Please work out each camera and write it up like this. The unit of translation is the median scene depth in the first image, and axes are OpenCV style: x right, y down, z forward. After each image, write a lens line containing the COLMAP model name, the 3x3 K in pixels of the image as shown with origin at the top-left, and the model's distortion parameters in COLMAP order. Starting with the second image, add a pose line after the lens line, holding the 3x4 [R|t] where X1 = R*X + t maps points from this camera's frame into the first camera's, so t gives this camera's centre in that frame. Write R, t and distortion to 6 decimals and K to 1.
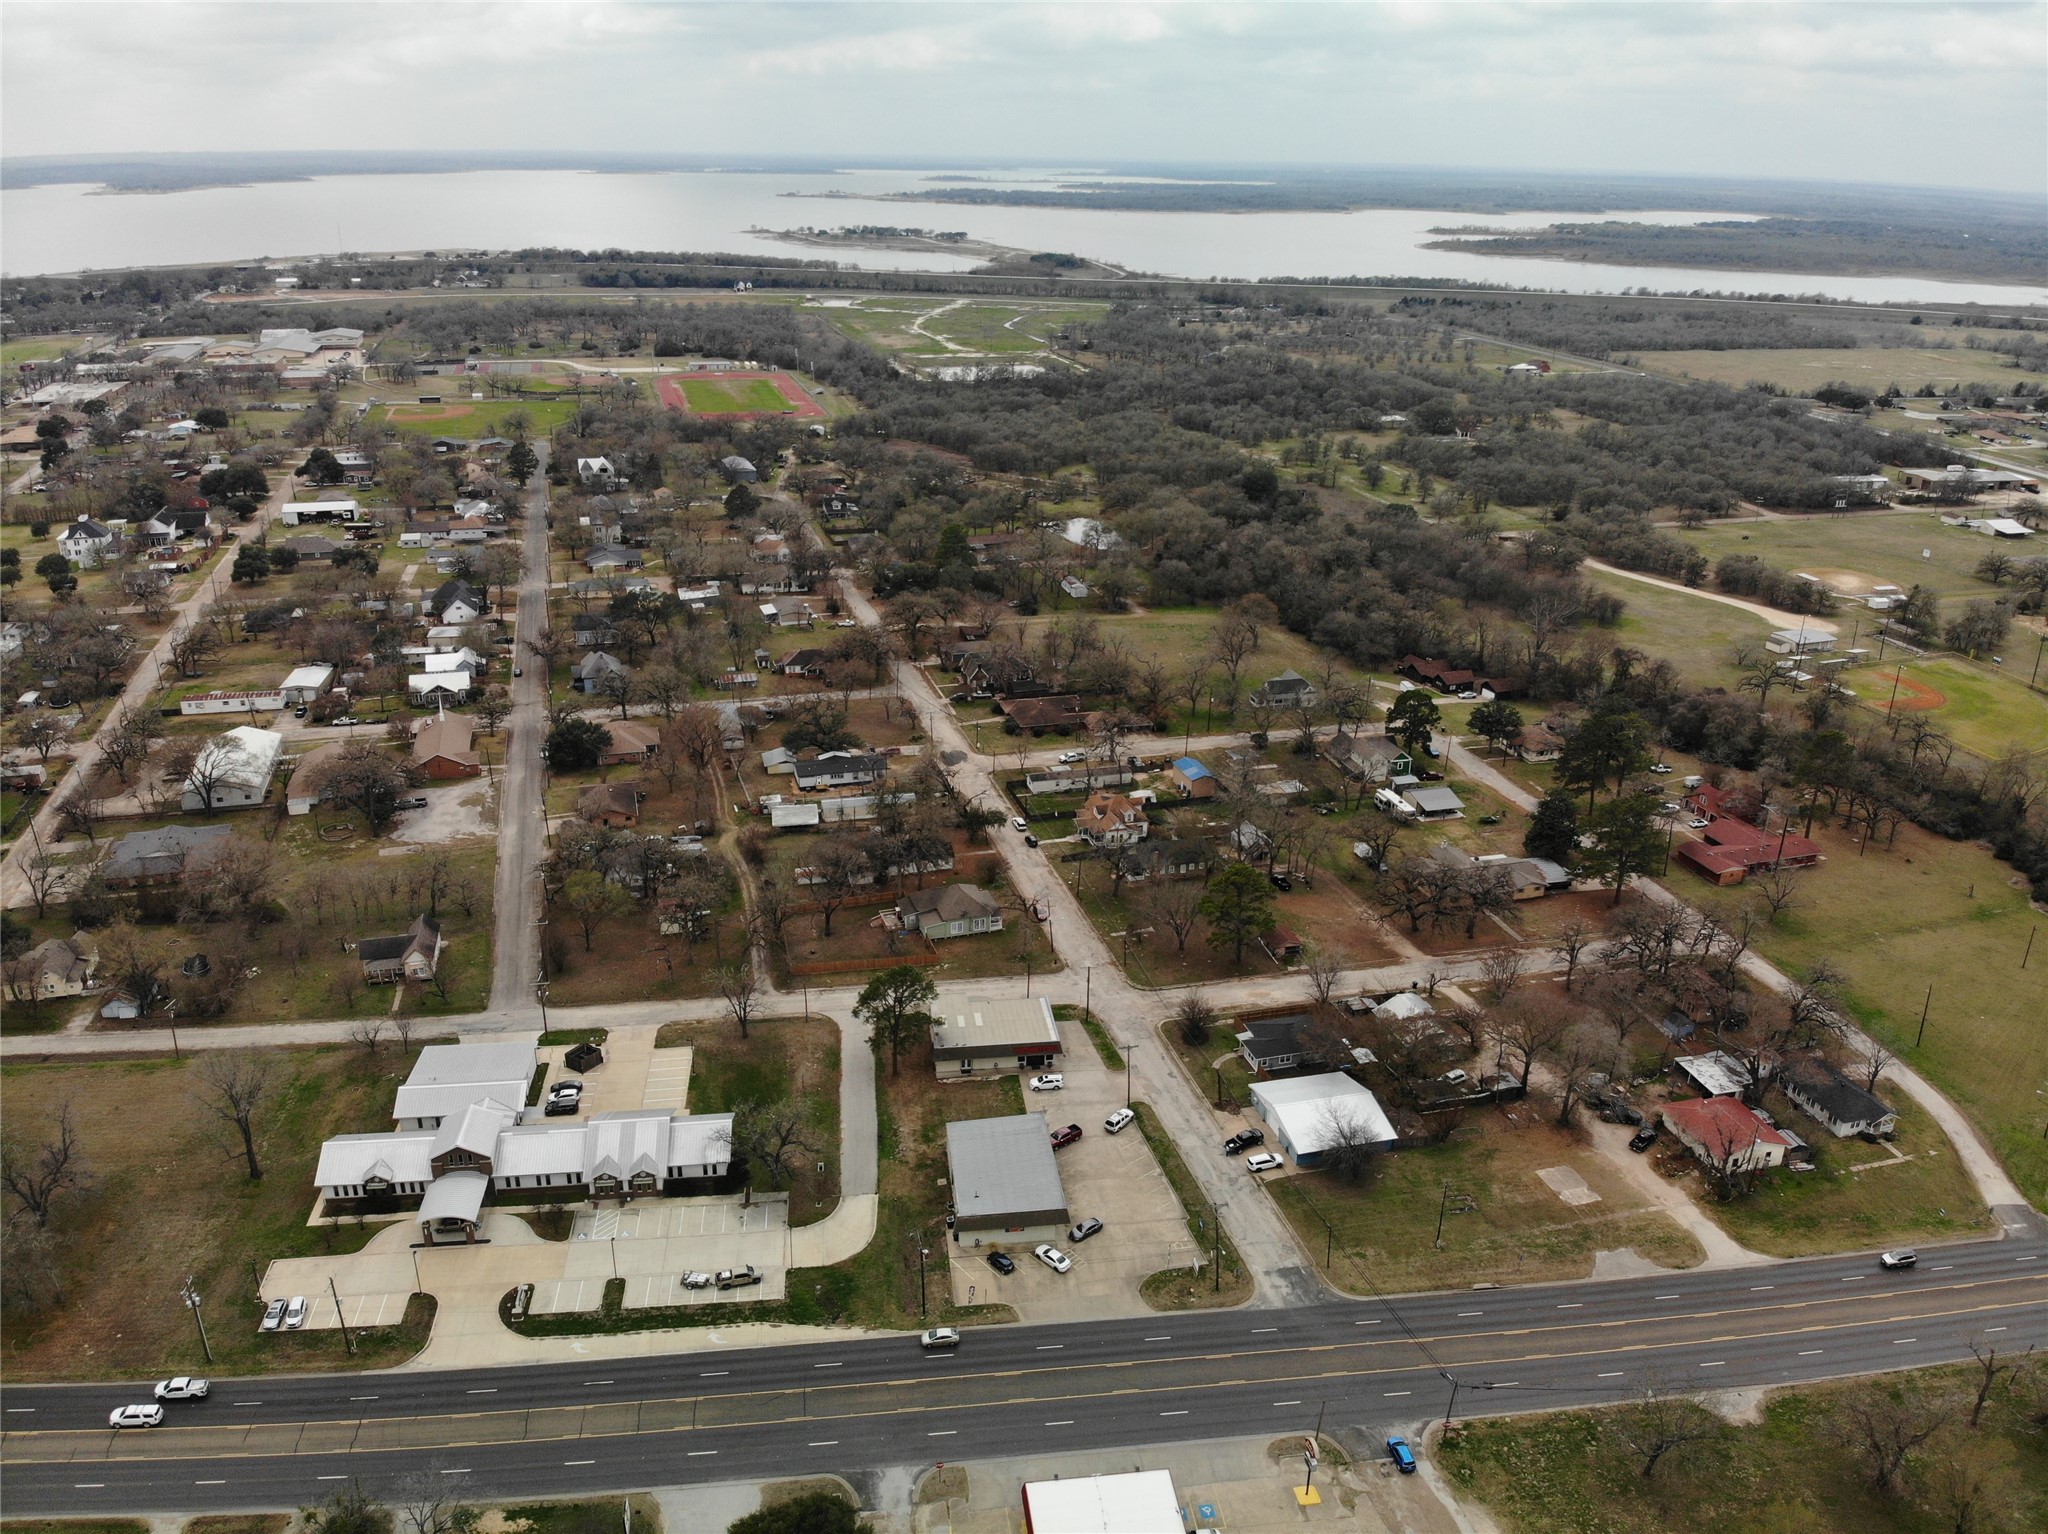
lens RADIAL K [[1514.7, 0, 1006.0], [0, 1514.7, 761.7], [0, 0, 1]] dist [0.046607, -0.149645]
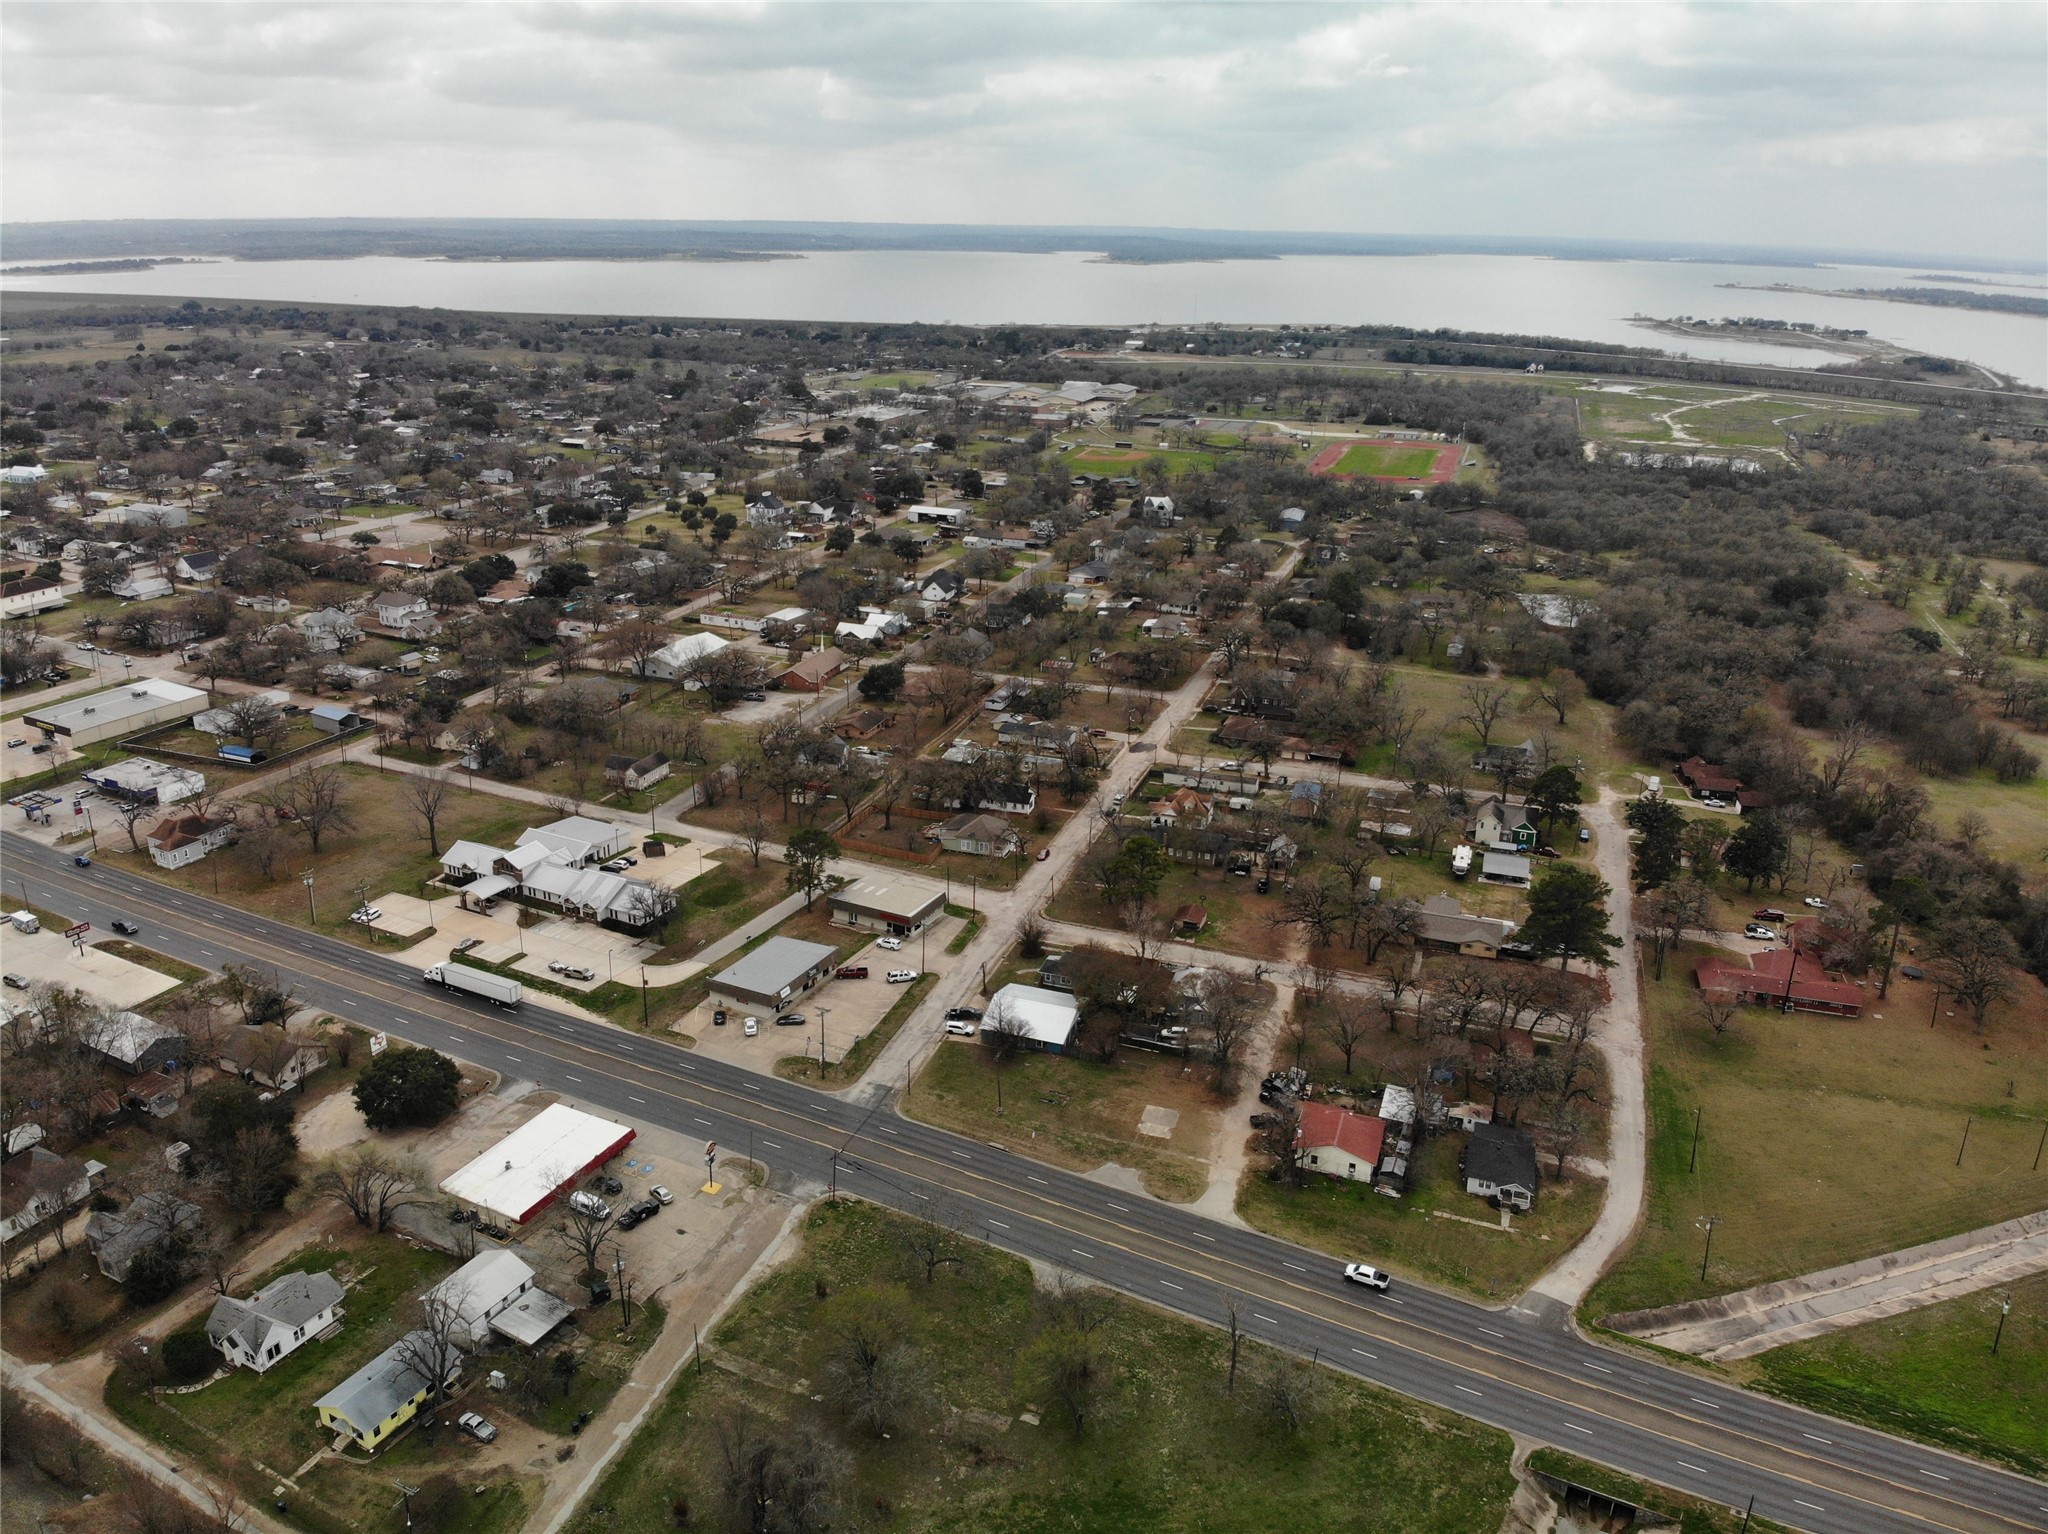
lens RADIAL K [[1485.6, 0, 1000.8], [0, 1485.6, 772.7], [0, 0, 1]] dist [0.184538, -0.368324]
pose [[0.824489, 0.196423, -0.530694, 0.726269], [-0.219003, 0.975502, 0.020813, 0.023144], [0.521782, 0.099063, 0.847308, -0.037289]]
